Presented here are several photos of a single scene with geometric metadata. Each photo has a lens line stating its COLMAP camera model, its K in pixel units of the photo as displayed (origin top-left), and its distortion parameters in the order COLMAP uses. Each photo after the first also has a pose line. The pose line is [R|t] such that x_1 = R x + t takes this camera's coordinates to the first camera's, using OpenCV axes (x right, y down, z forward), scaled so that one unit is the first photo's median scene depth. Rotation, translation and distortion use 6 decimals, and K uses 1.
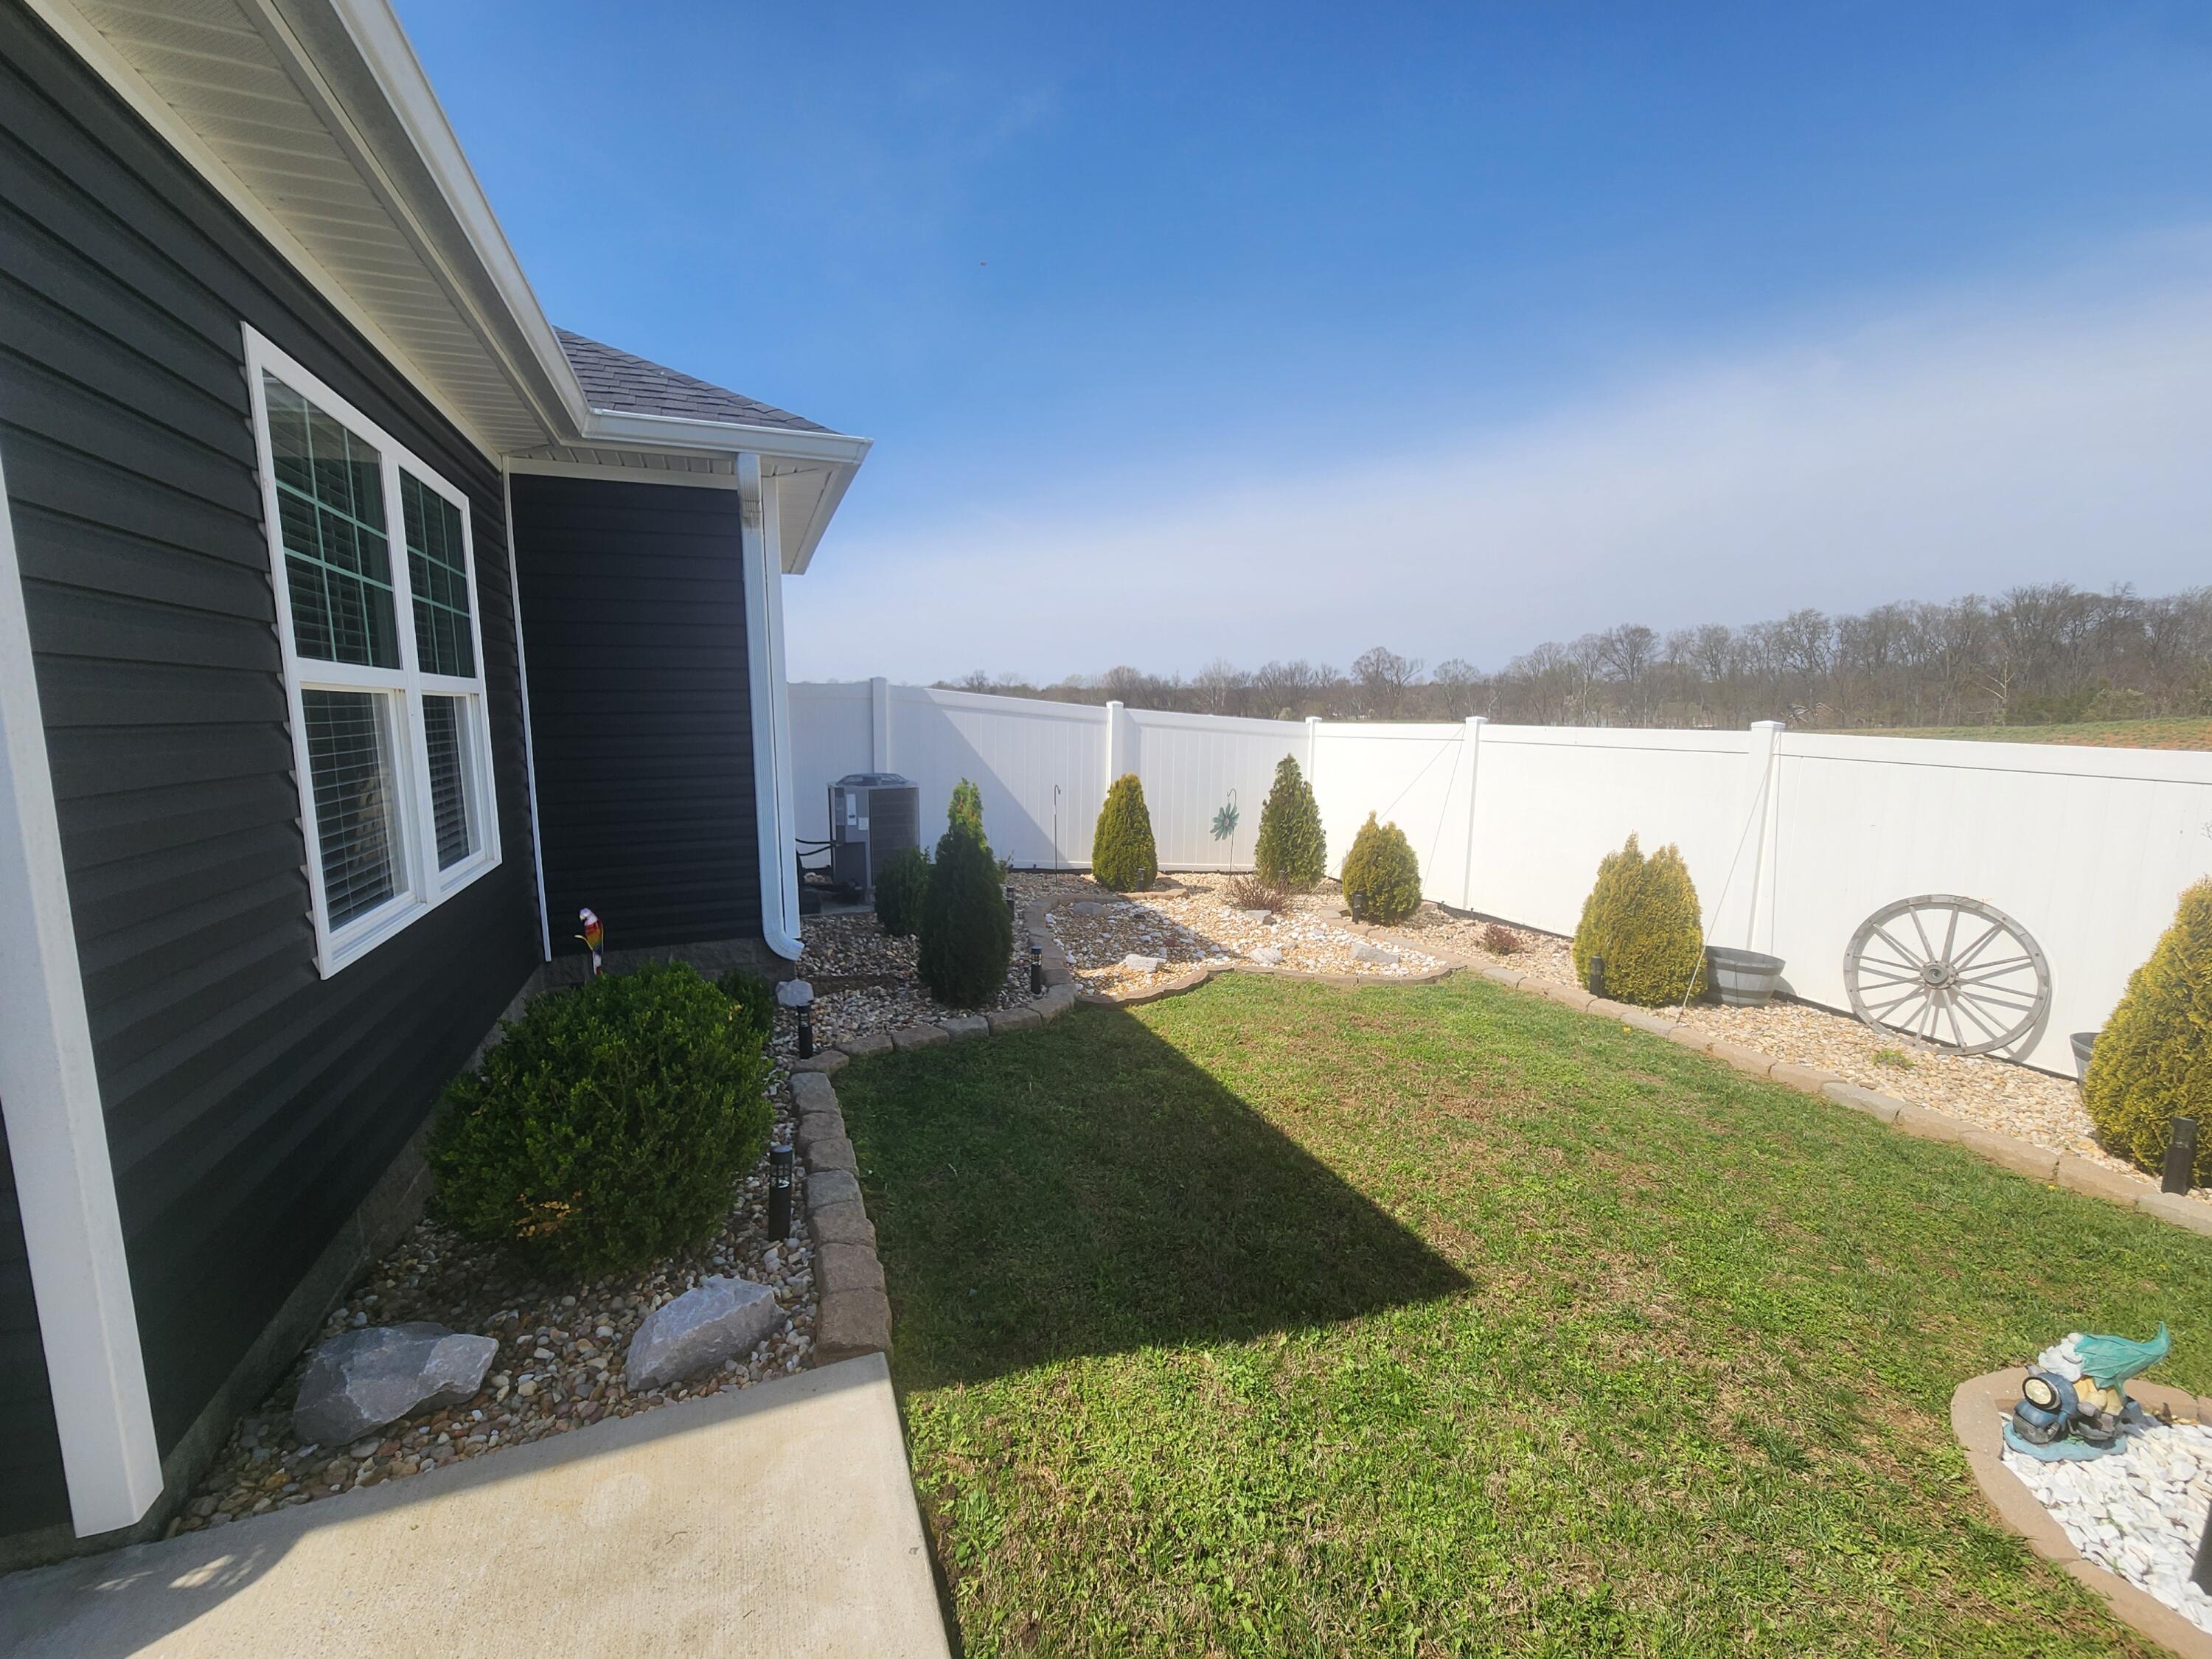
lens RADIAL K [[905.4, 0, 1099.3], [0, 905.4, 814.4], [0, 0, 1]] dist [0.007584, -0.006674]
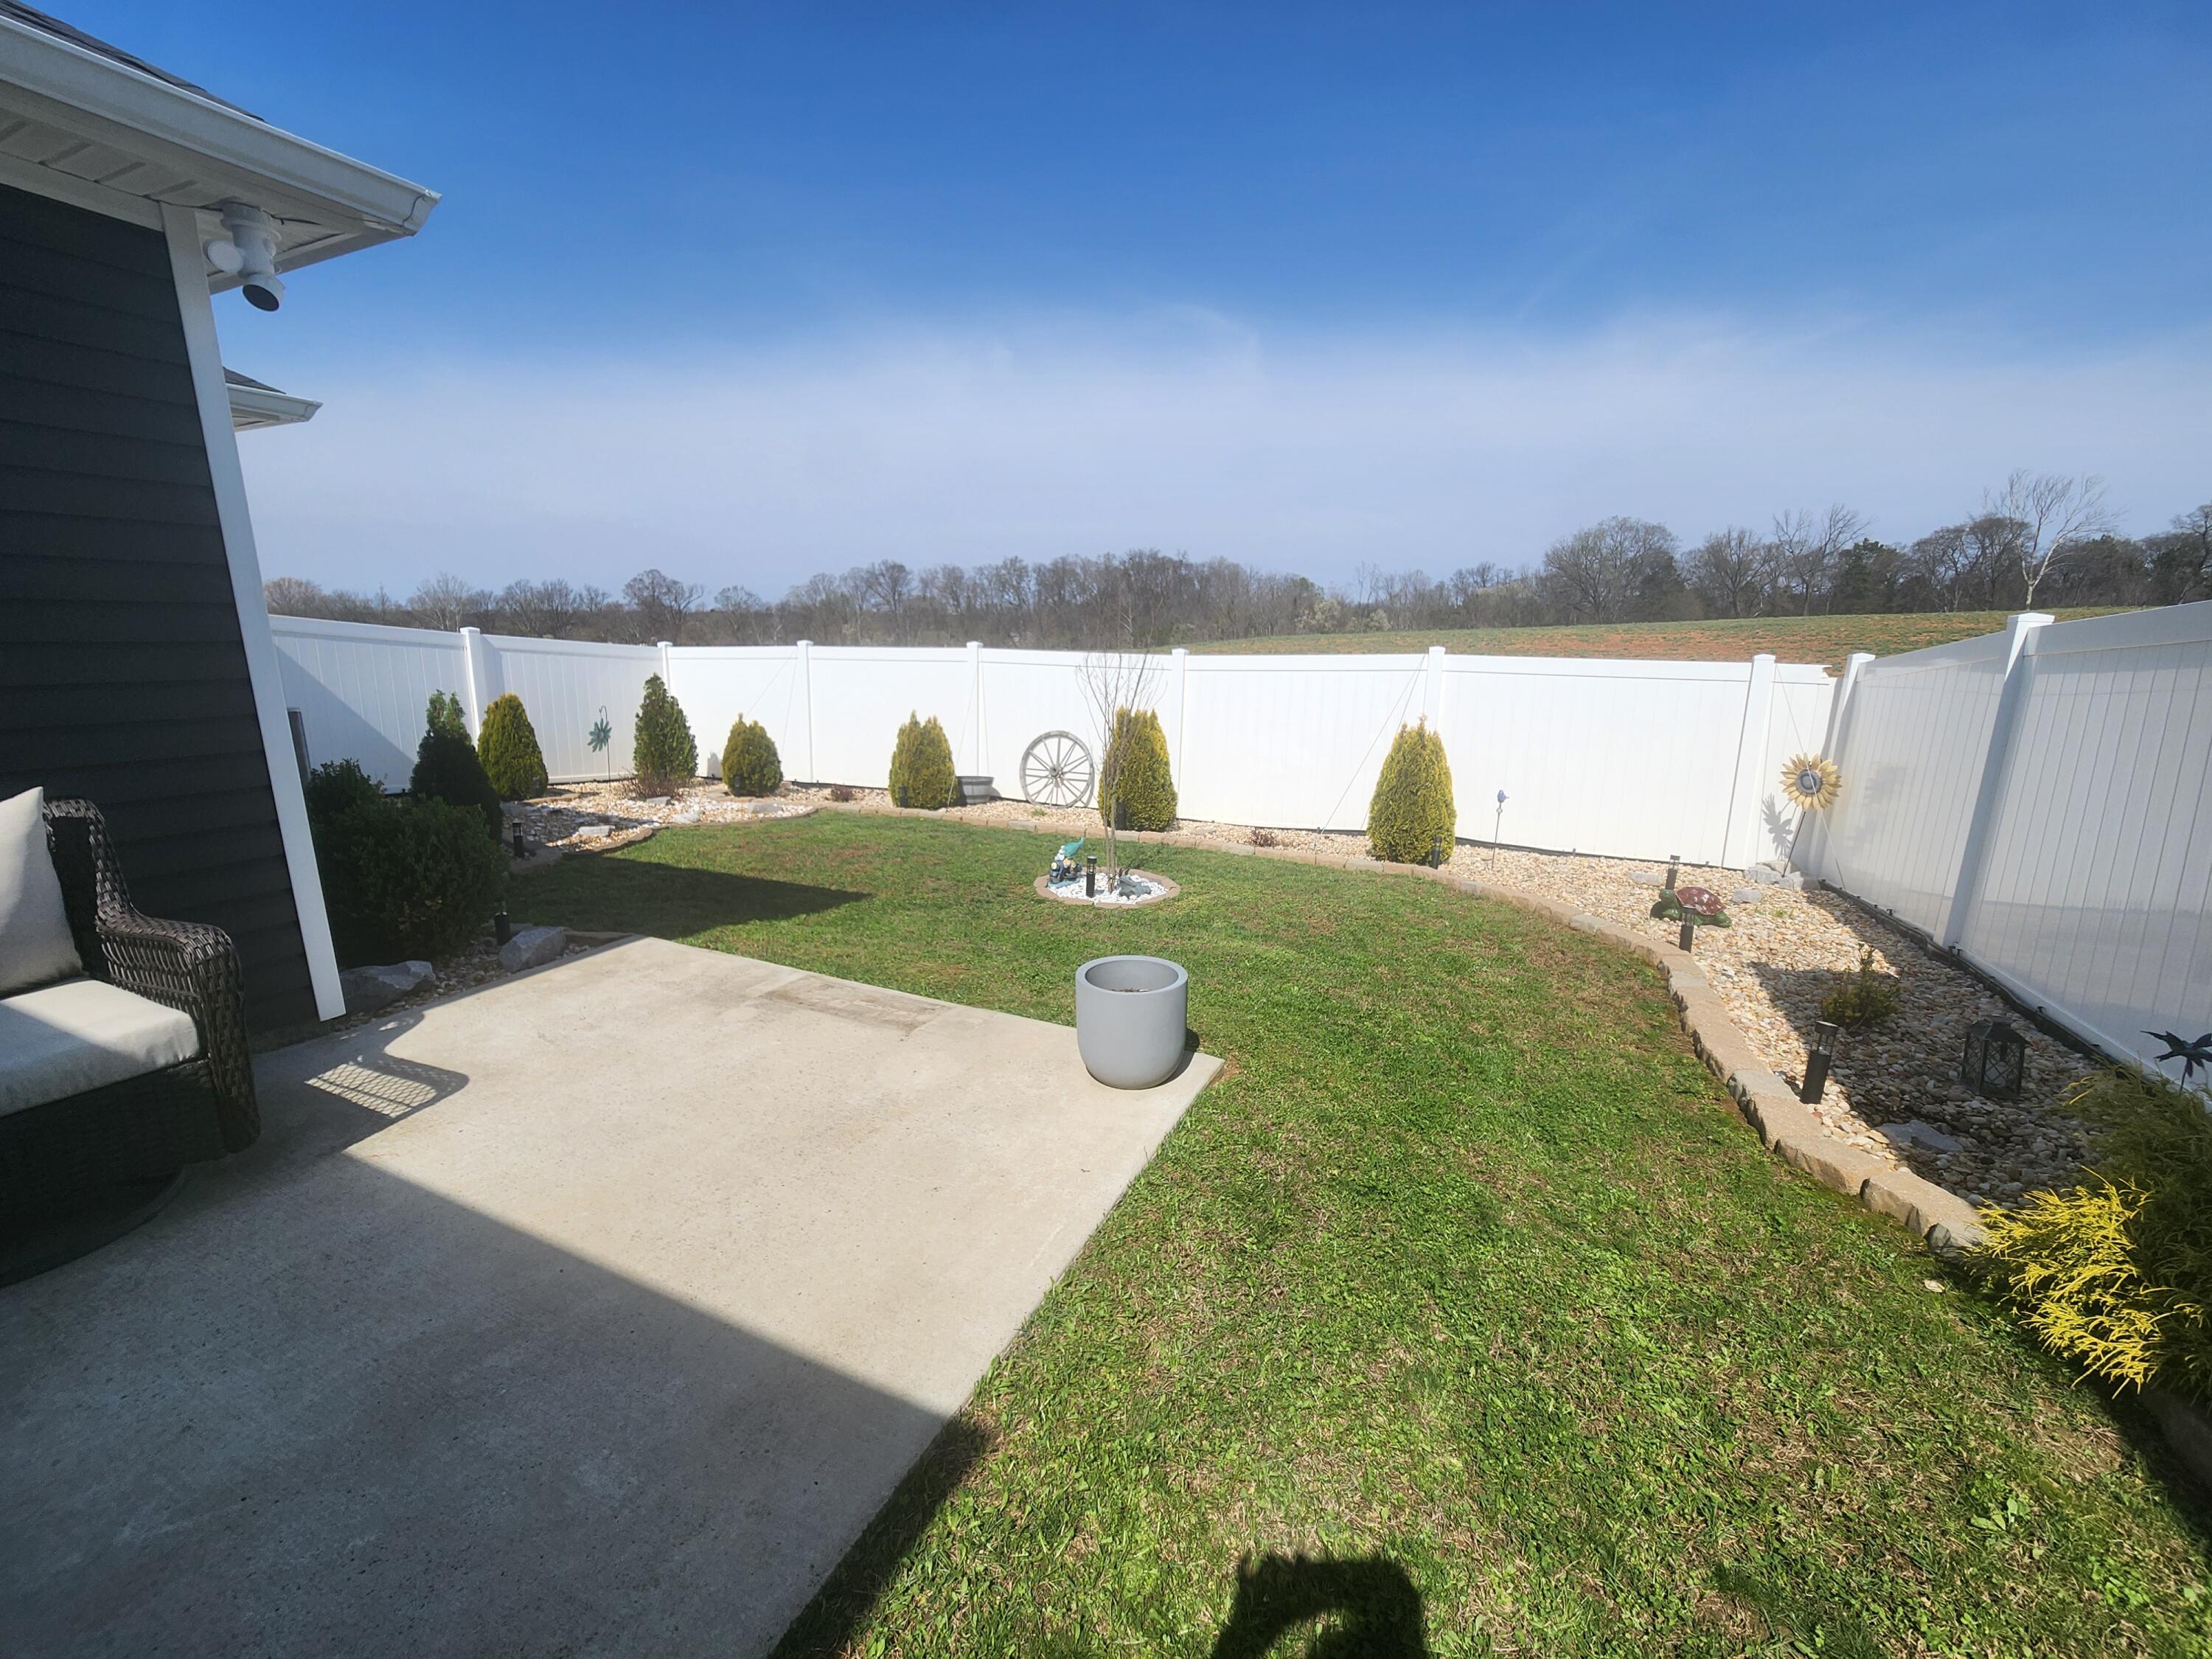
lens RADIAL K [[905.4, 0, 1099.3], [0, 905.4, 814.4], [0, 0, 1]] dist [0.007584, -0.006674]
pose [[0.736457, -0.129925, 0.663891, -0.191571], [0.077984, 0.991146, 0.107462, 0.038024], [-0.671975, -0.027369, 0.740068, -0.308470]]
